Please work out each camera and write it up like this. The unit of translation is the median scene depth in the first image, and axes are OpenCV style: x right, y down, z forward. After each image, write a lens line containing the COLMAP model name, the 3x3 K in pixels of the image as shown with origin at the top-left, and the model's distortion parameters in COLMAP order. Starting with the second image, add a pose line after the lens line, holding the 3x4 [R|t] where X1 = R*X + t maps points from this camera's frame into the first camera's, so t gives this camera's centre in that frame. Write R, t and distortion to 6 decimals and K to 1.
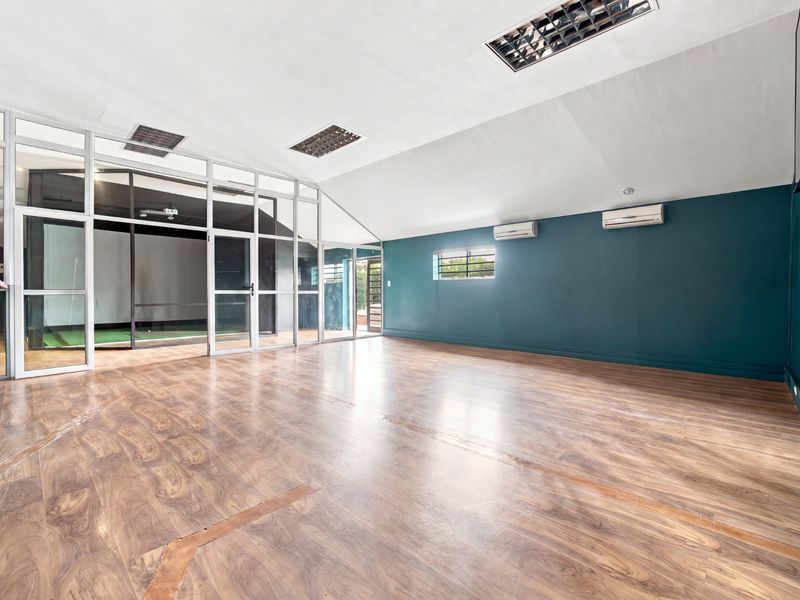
lens RADIAL K [[367.3, 0, 401.5], [0, 367.3, 296.0], [0, 0, 1]] dist [-0.000535, 0.000103]
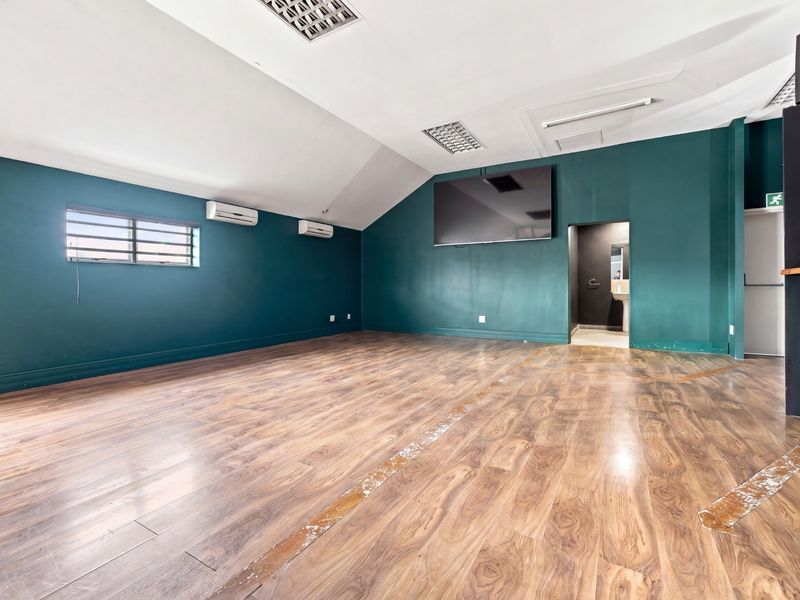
lens RADIAL K [[367.3, 0, 400.7], [0, 367.3, 293.3], [0, 0, 1]] dist [-0.000535, 0.000103]
pose [[-0.231514, -0.024599, 0.972520, -1.355969], [0.017262, 0.999419, 0.029388, -0.021960], [-0.972678, 0.023591, -0.230955, 1.777580]]
